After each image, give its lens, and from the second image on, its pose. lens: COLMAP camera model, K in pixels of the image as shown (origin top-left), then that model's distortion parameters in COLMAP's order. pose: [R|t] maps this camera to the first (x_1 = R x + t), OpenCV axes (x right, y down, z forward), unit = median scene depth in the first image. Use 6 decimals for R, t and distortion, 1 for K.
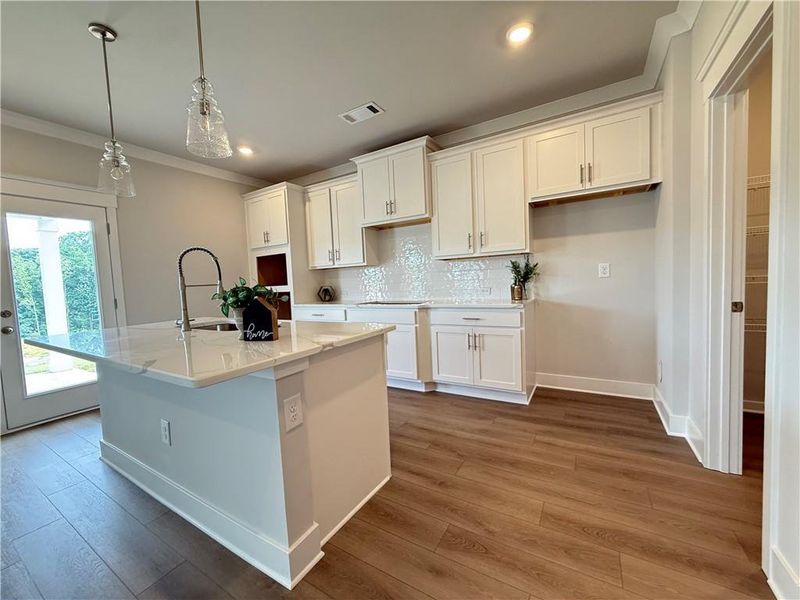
lens RADIAL K [[320.5, 0, 397.8], [0, 320.5, 300.0], [0, 0, 1]] dist [-0.003921, 0.000159]
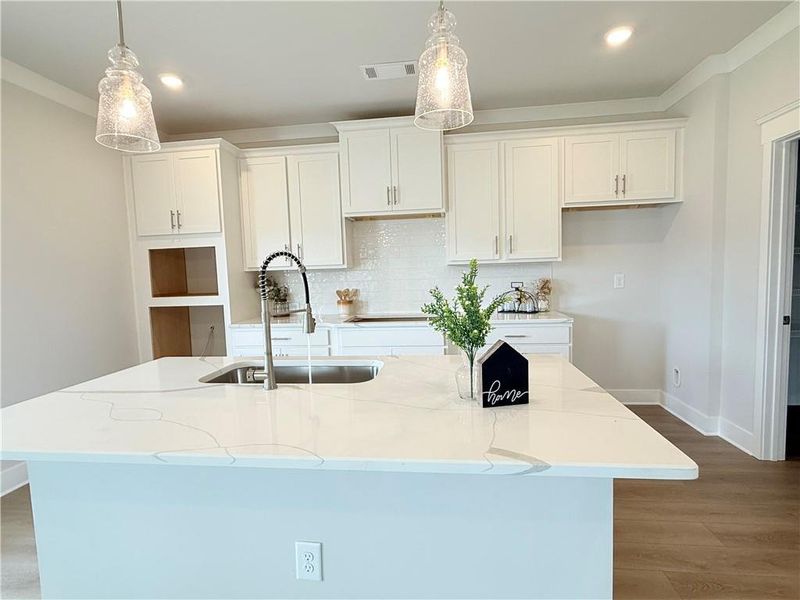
lens RADIAL K [[402.3, 0, 400.3], [0, 402.3, 301.9], [0, 0, 1]] dist [-0.000800, -0.000189]
pose [[0.910154, -0.017347, 0.413907, -0.461054], [0.016117, 0.999849, 0.006464, -0.042407], [-0.413956, 0.000788, 0.910296, 0.123607]]
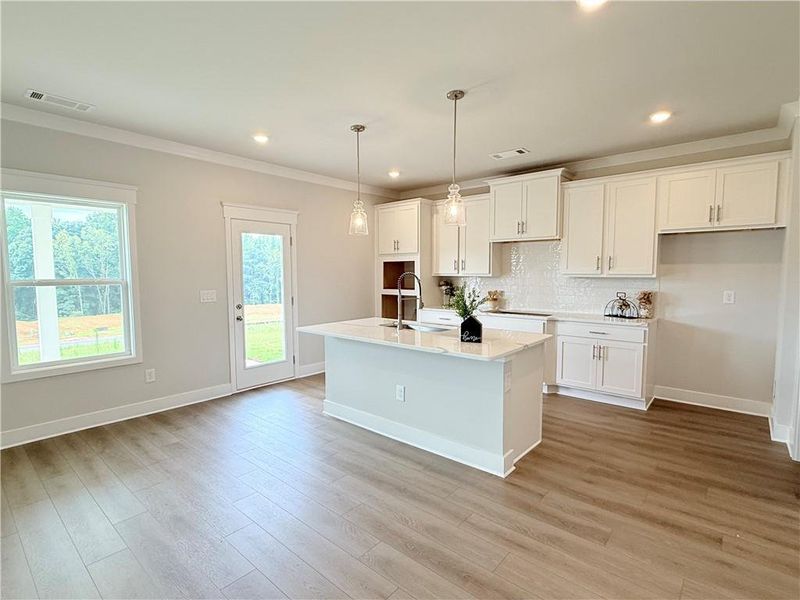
lens RADIAL K [[402.3, 0, 395.7], [0, 402.3, 301.7], [0, 0, 1]] dist [-0.000800, -0.000189]
pose [[0.984633, 0.054928, -0.165776, -0.233605], [-0.051851, 0.998394, 0.022838, -0.044986], [0.166764, -0.013892, 0.985899, -0.510248]]
